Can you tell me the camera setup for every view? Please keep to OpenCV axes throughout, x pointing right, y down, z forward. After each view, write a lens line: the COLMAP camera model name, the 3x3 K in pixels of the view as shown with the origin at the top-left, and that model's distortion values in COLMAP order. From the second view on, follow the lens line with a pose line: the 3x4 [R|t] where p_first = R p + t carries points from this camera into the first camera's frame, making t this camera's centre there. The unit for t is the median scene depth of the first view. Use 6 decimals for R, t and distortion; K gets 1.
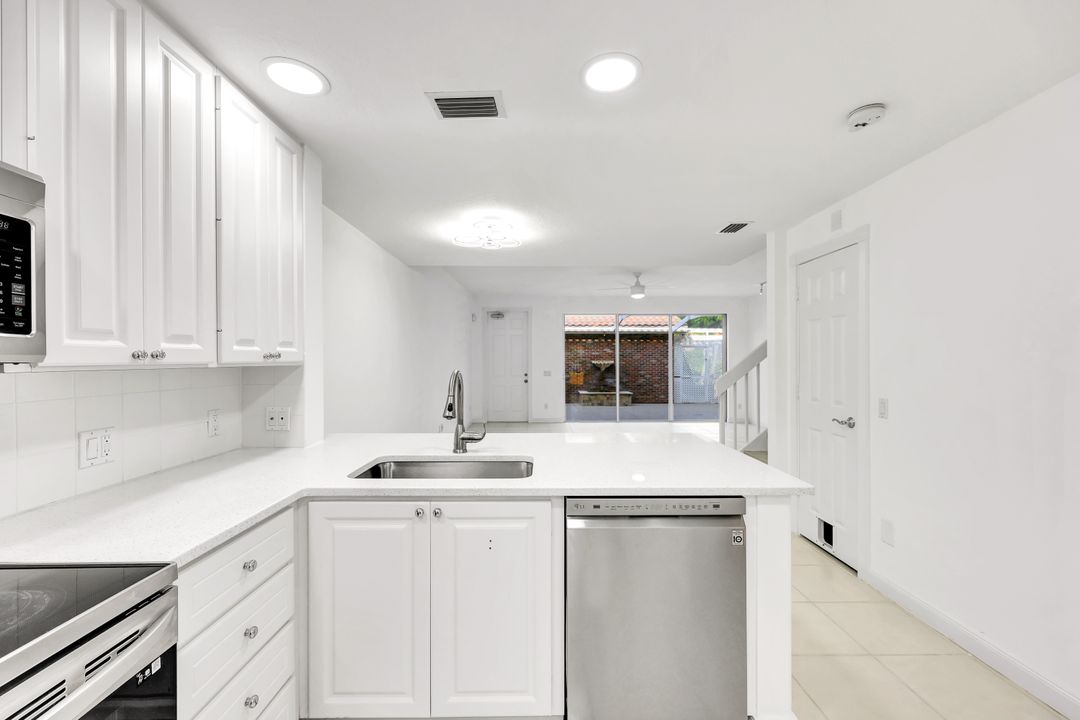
lens RADIAL K [[438.0, 0, 535.7], [0, 438.0, 359.4], [0, 0, 1]] dist [-0.001436, -0.000060]
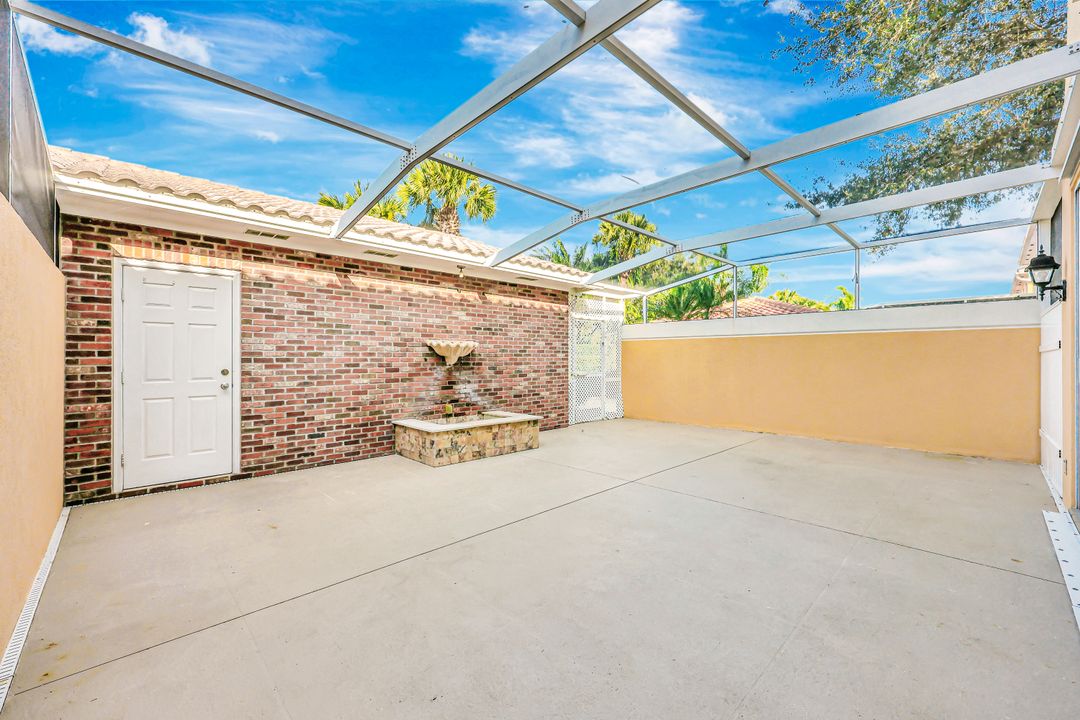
lens RADIAL K [[438.0, 0, 535.7], [0, 438.0, 359.4], [0, 0, 1]] dist [-0.001436, -0.000060]
pose [[0.723073, -0.000810, 0.690771, -0.498867], [-0.007348, 0.999934, 0.008863, 0.122062], [-0.690733, -0.011484, 0.723019, 4.747214]]
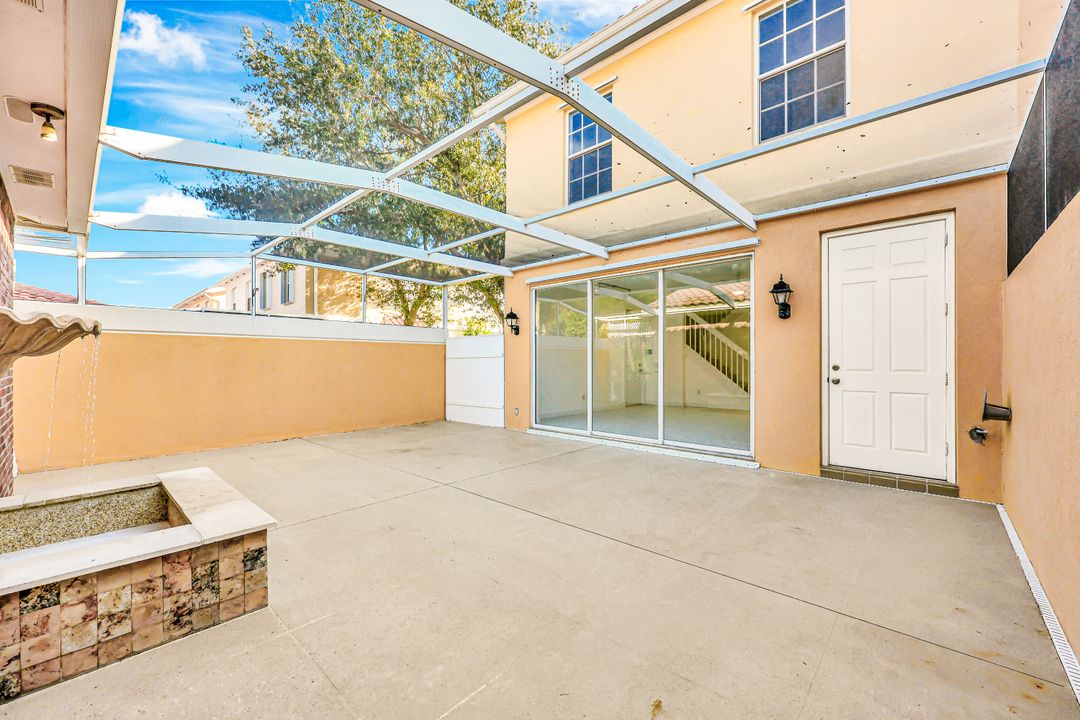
lens RADIAL K [[438.0, 0, 535.7], [0, 438.0, 359.4], [0, 0, 1]] dist [-0.001436, -0.000060]
pose [[-0.733999, 0.006143, 0.679123, -0.480313], [-0.000639, 0.999952, -0.009736, 0.136310], [-0.679150, -0.007580, -0.733960, 7.146833]]
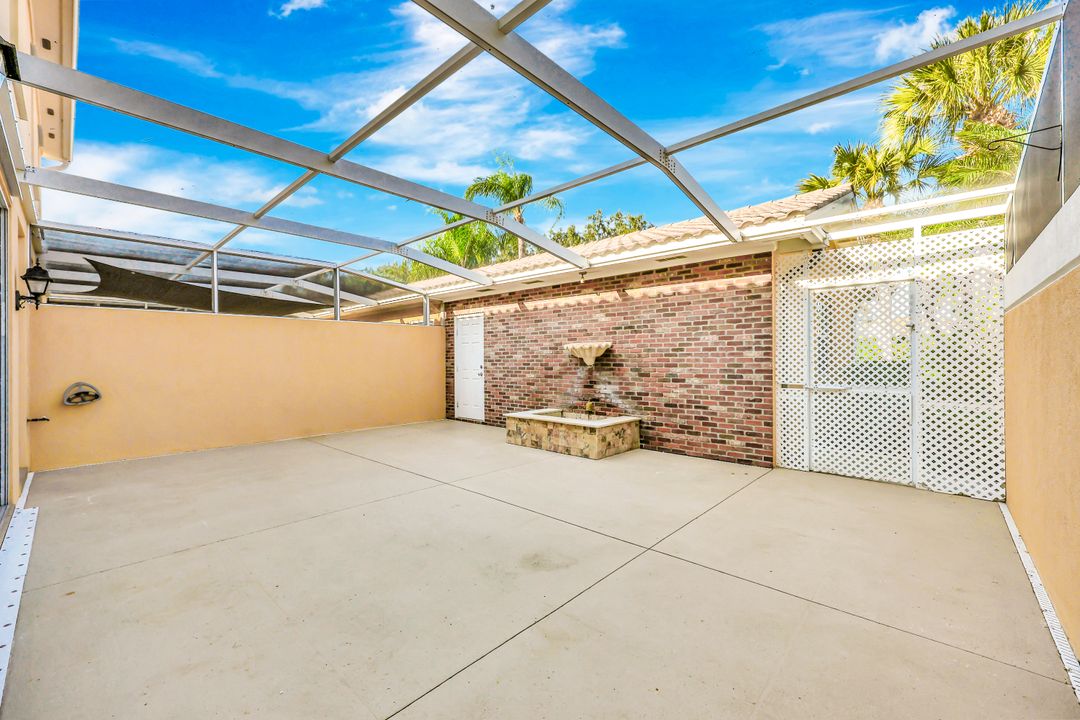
lens RADIAL K [[438.0, 0, 535.7], [0, 438.0, 359.4], [0, 0, 1]] dist [-0.001436, -0.000060]
pose [[0.732355, -0.001917, -0.680921, 2.943540], [0.011009, 0.999899, 0.009025, 0.114020], [0.680834, -0.014106, 0.732301, 4.703171]]
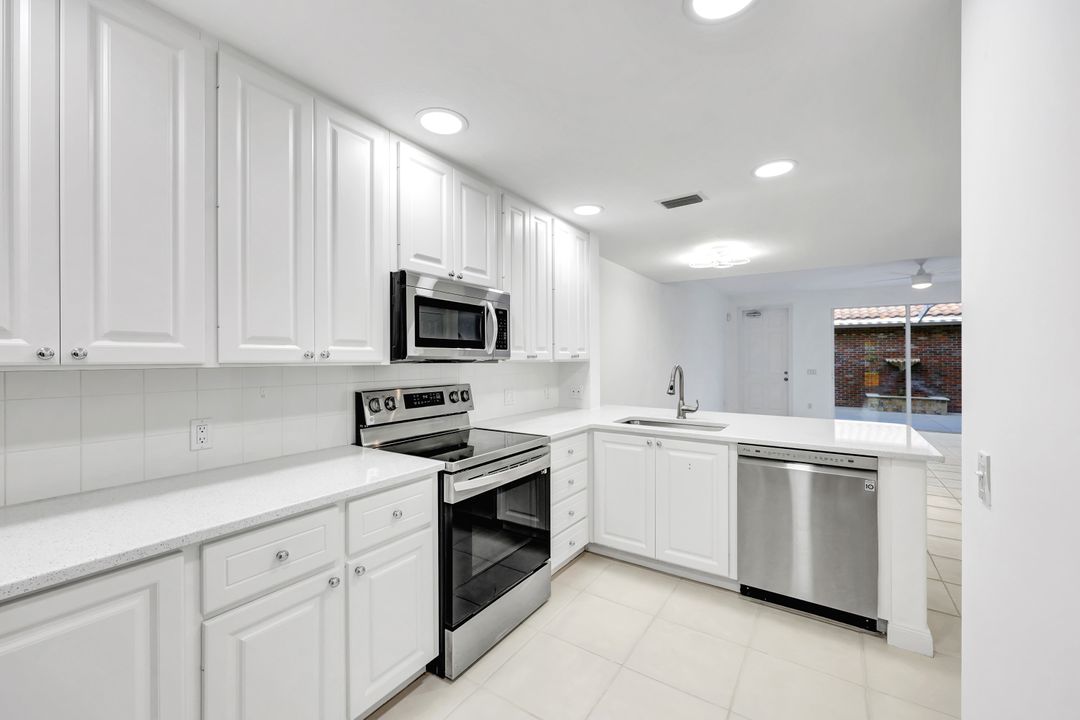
lens RADIAL K [[438.0, 0, 535.7], [0, 438.0, 359.4], [0, 0, 1]] dist [-0.001436, -0.000060]
pose [[0.830274, 0.002564, -0.557350, 0.268663], [0.000694, 0.999984, 0.005635, -0.004478], [0.557355, -0.005065, 0.830259, -0.579964]]
